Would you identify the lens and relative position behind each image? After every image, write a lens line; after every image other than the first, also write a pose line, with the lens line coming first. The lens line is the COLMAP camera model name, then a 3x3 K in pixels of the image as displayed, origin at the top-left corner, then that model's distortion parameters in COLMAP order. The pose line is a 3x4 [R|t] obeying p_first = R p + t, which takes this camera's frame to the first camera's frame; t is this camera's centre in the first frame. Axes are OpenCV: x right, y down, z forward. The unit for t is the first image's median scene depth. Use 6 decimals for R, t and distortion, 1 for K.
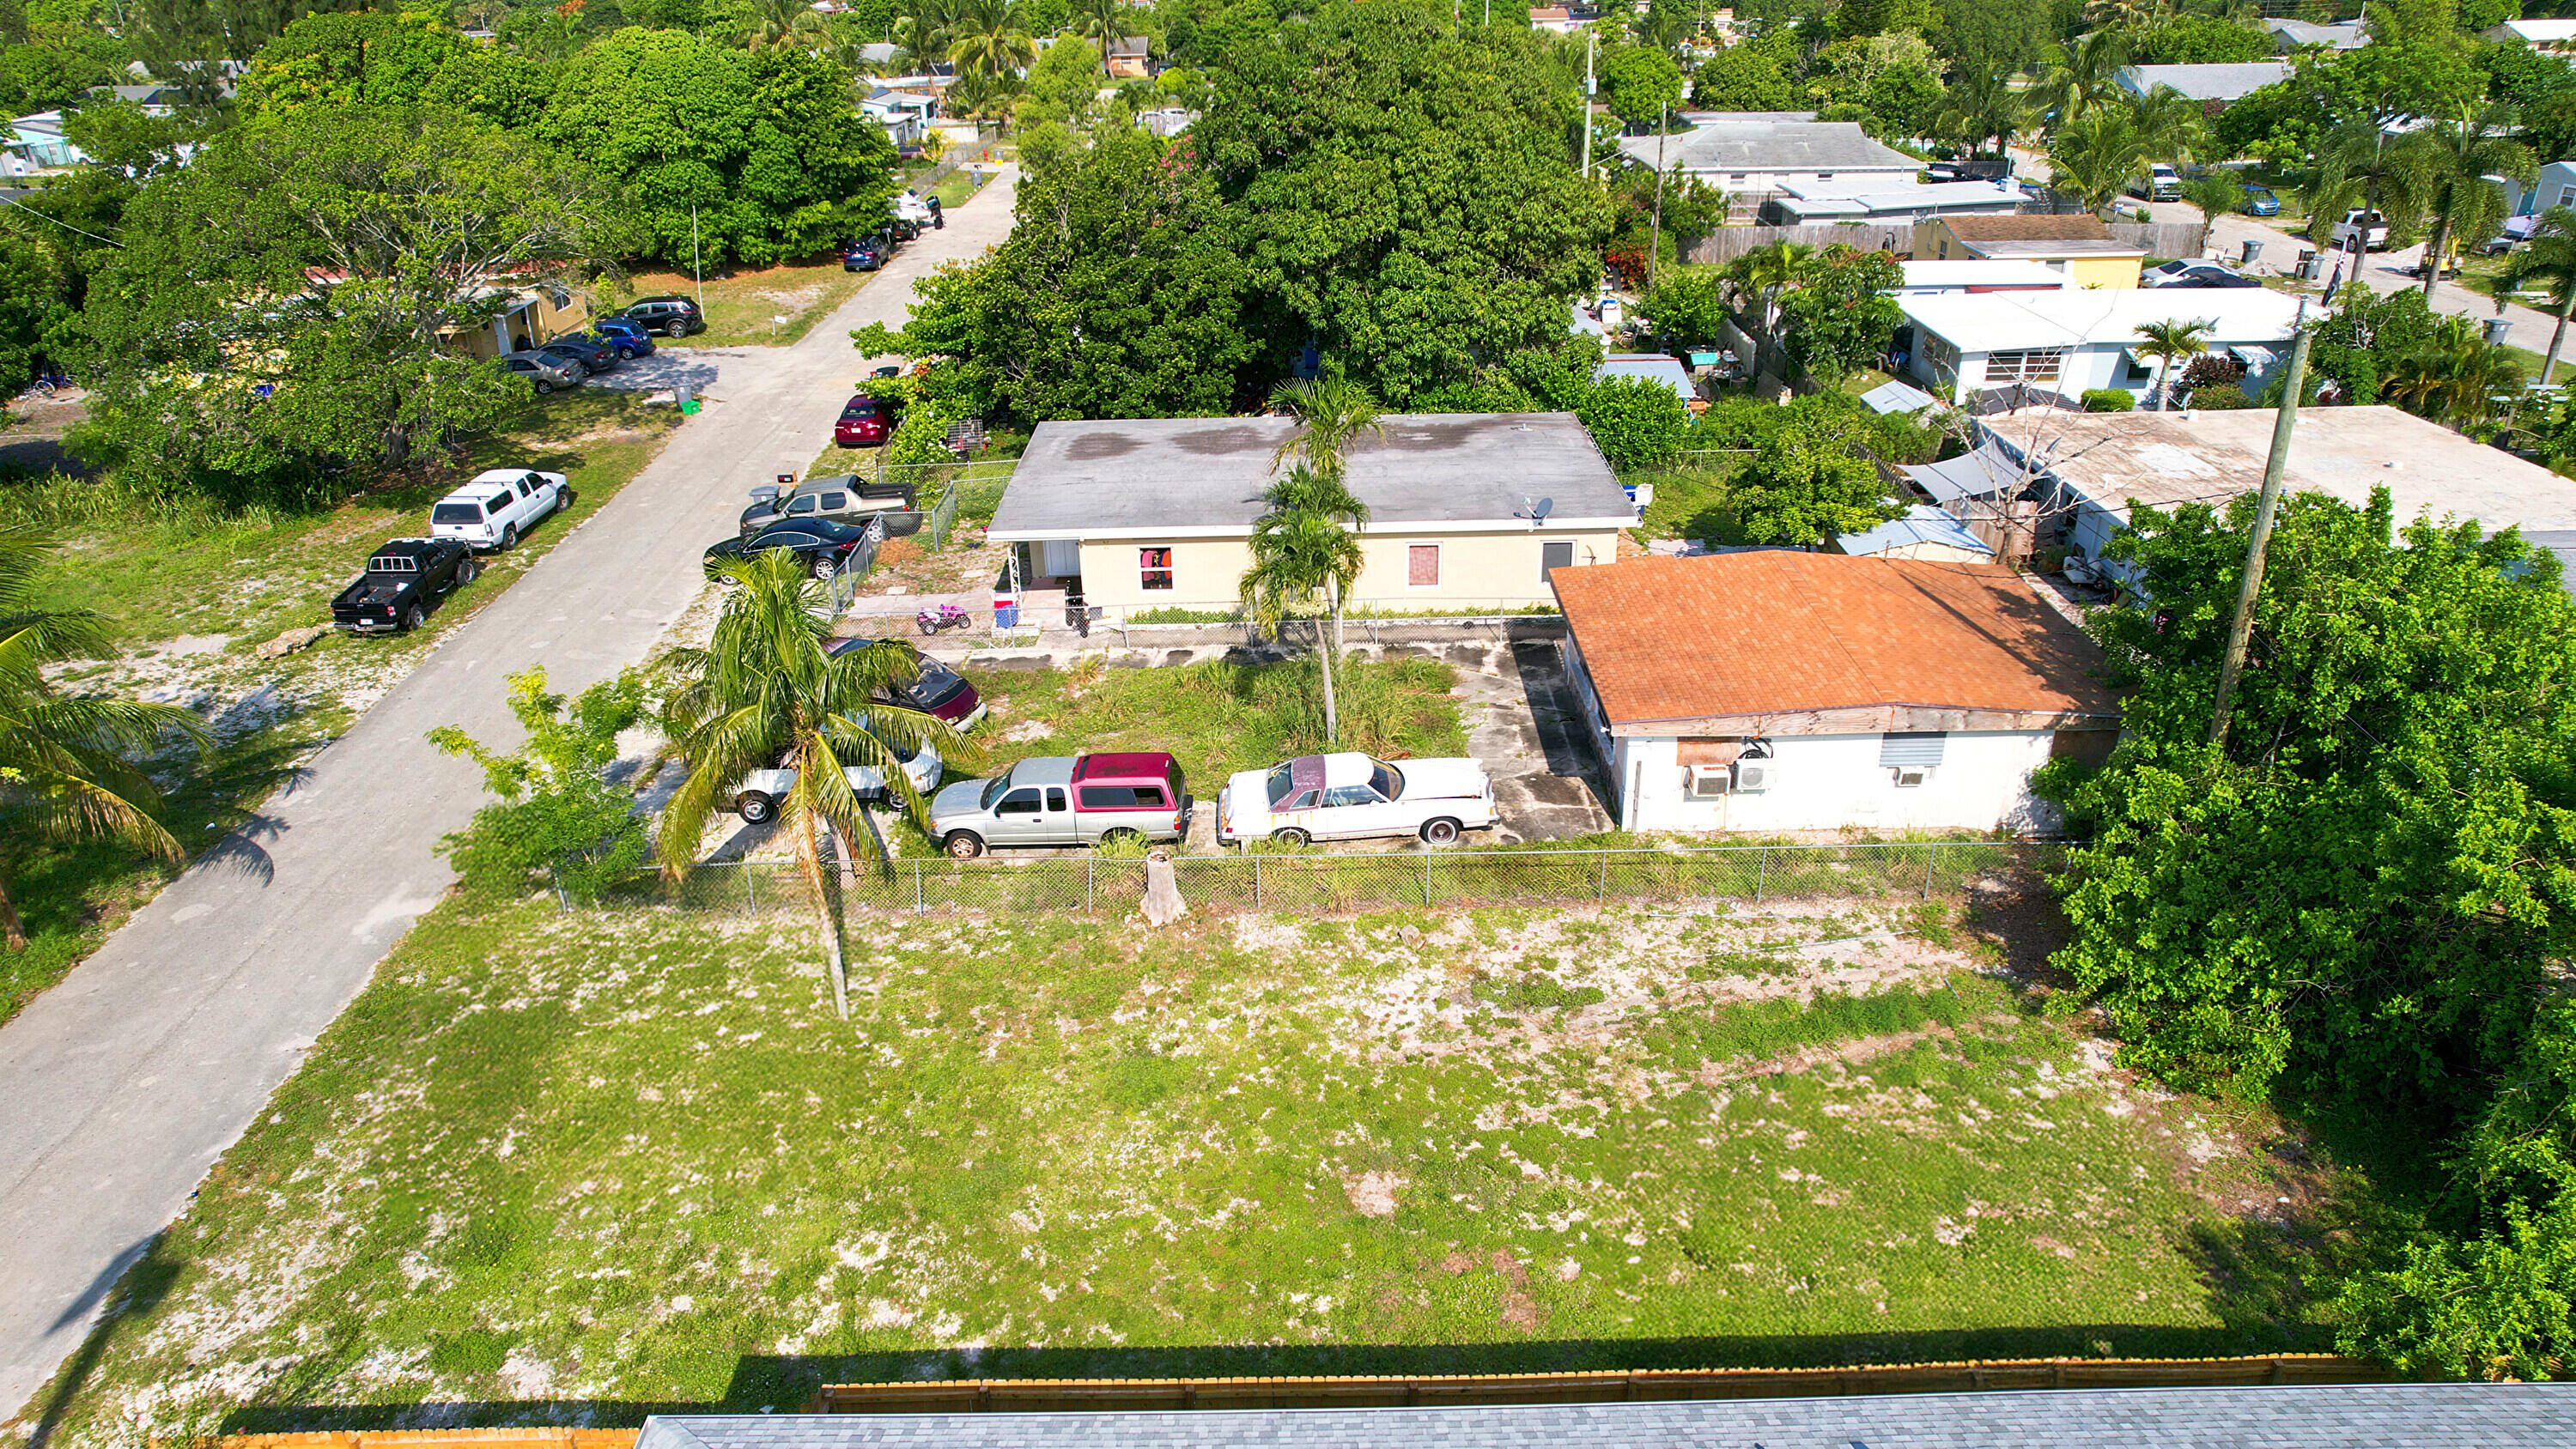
lens RADIAL K [[1638.5, 0, 1298.9], [0, 1638.5, 738.6], [0, 0, 1]] dist [-0.068434, 0.061773]
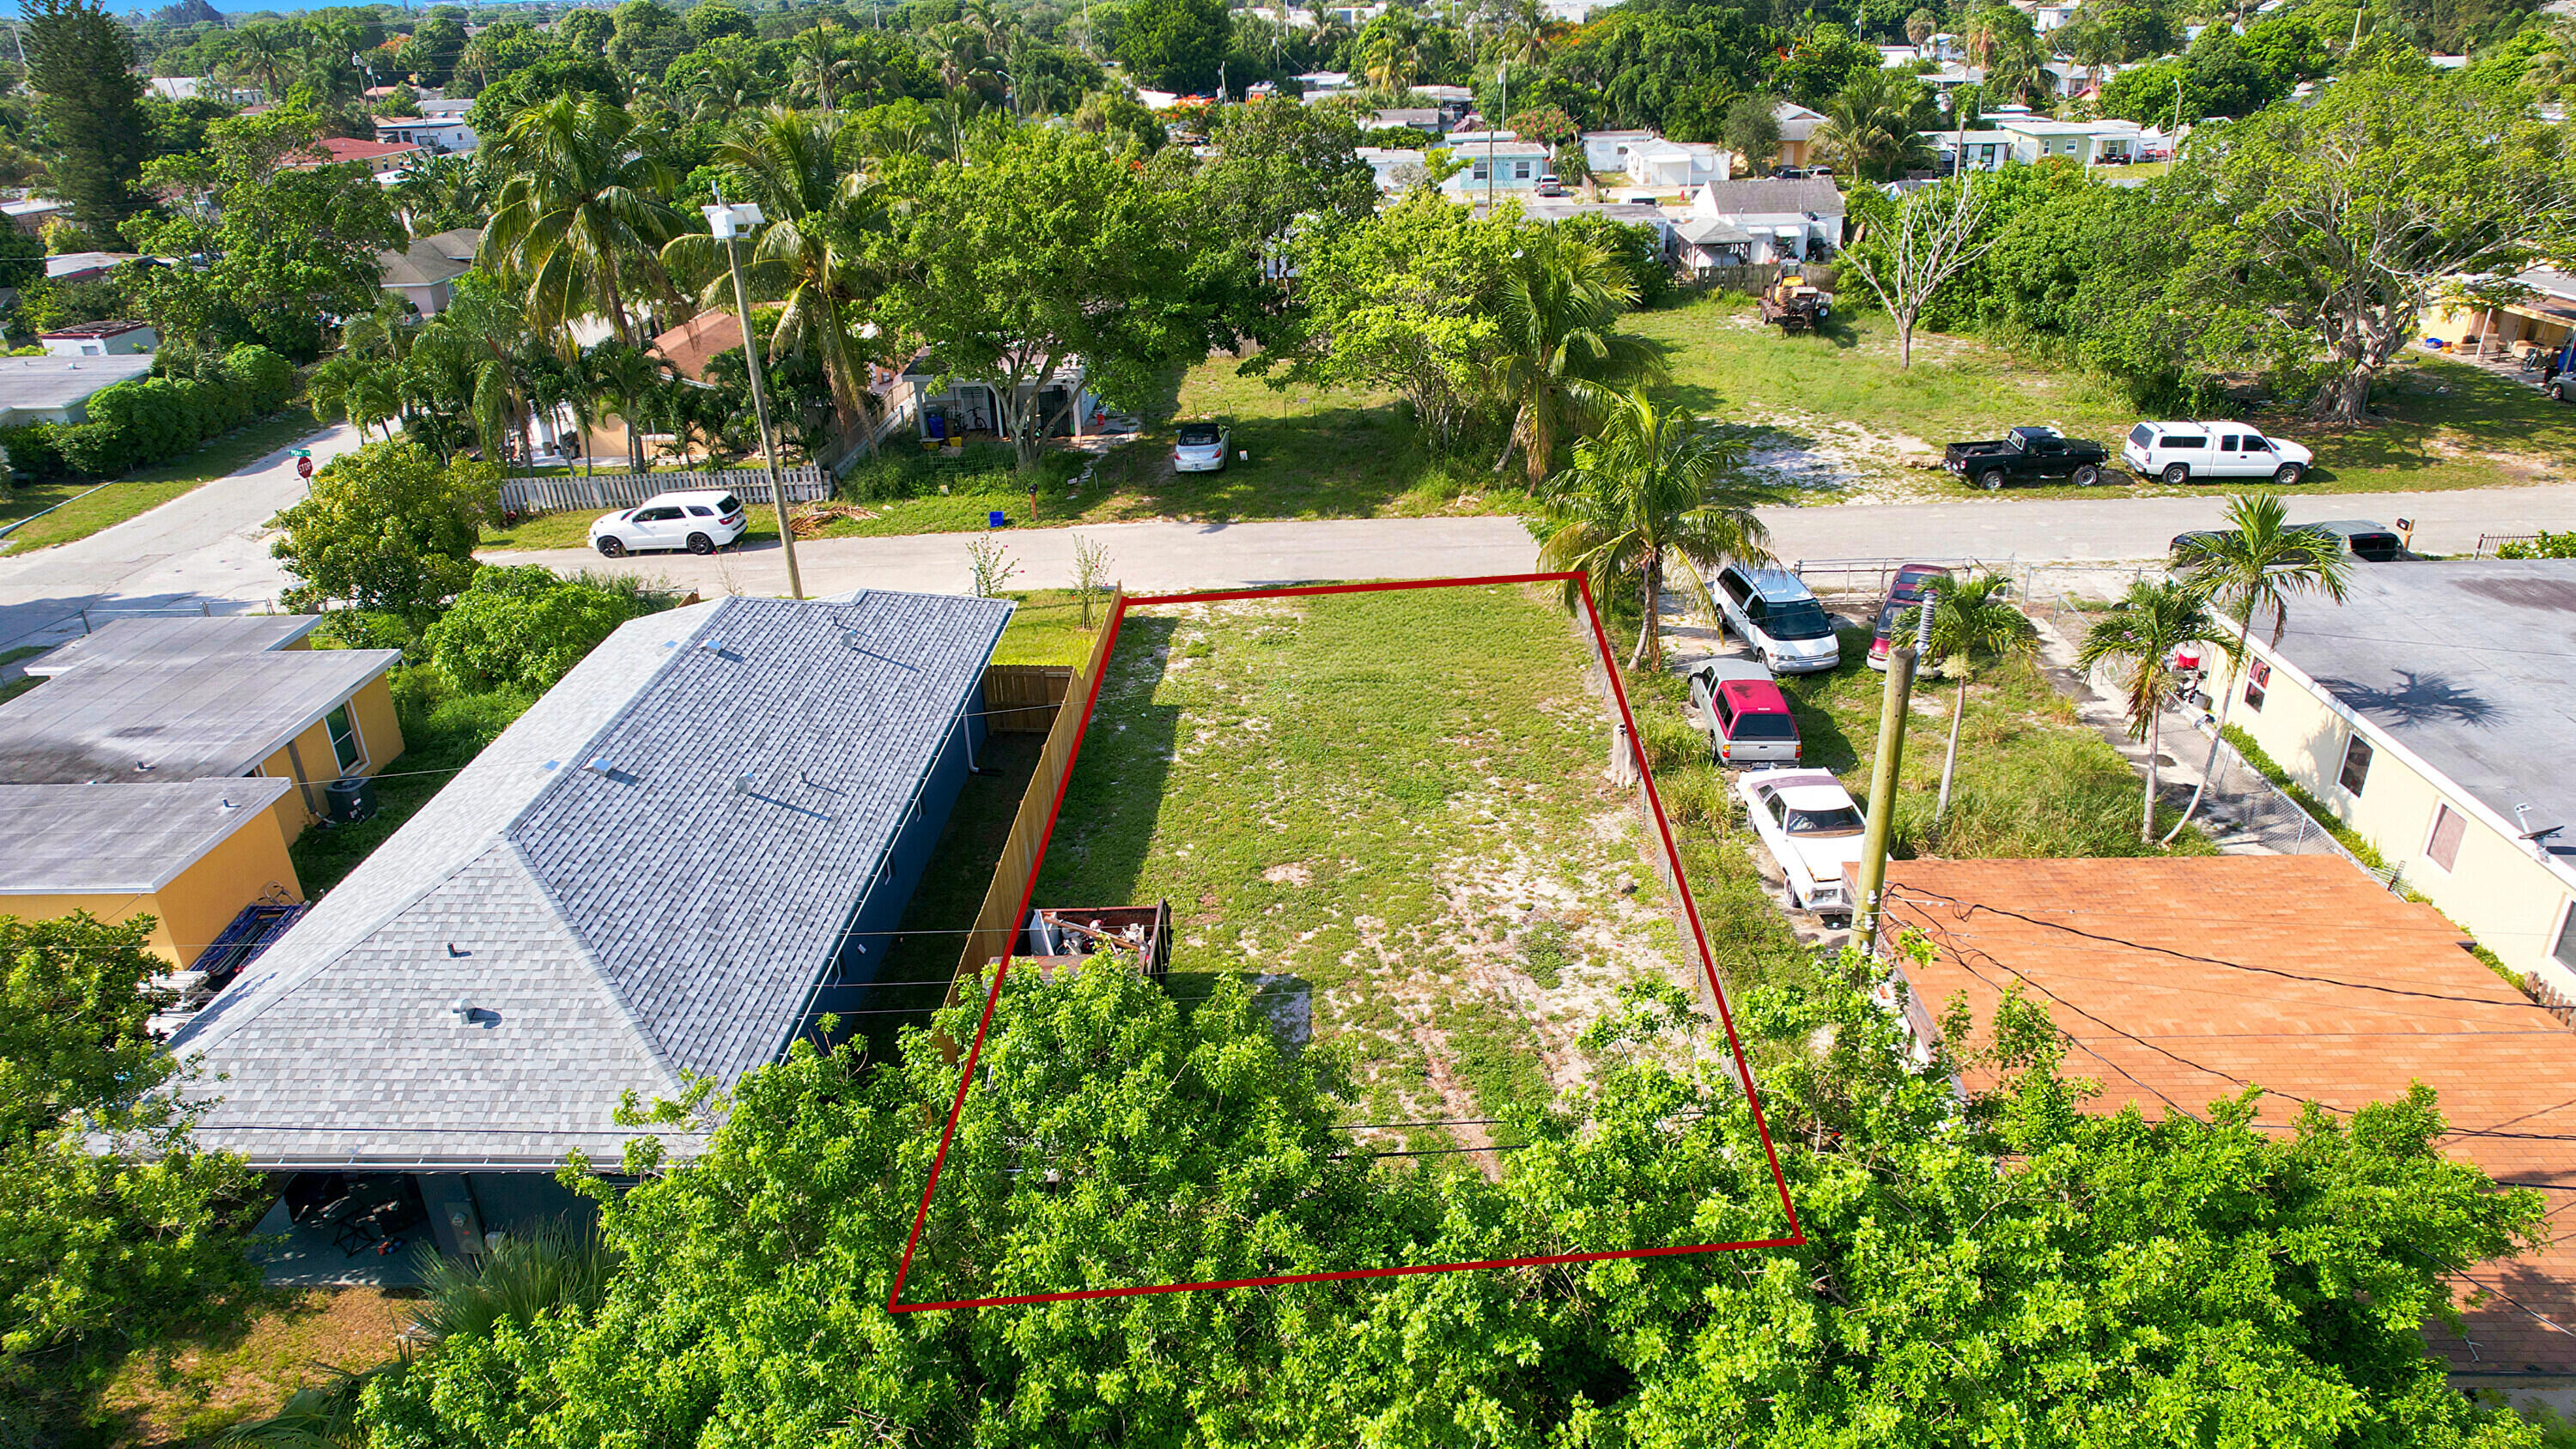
lens RADIAL K [[1638.5, 0, 1299.6], [0, 1638.5, 735.9], [0, 0, 1]] dist [-0.068434, 0.061773]
pose [[-0.033415, 0.446027, -0.894396, 0.696770], [-0.414875, 0.807961, 0.418423, -0.227168], [0.909265, 0.385044, 0.158047, 0.416591]]
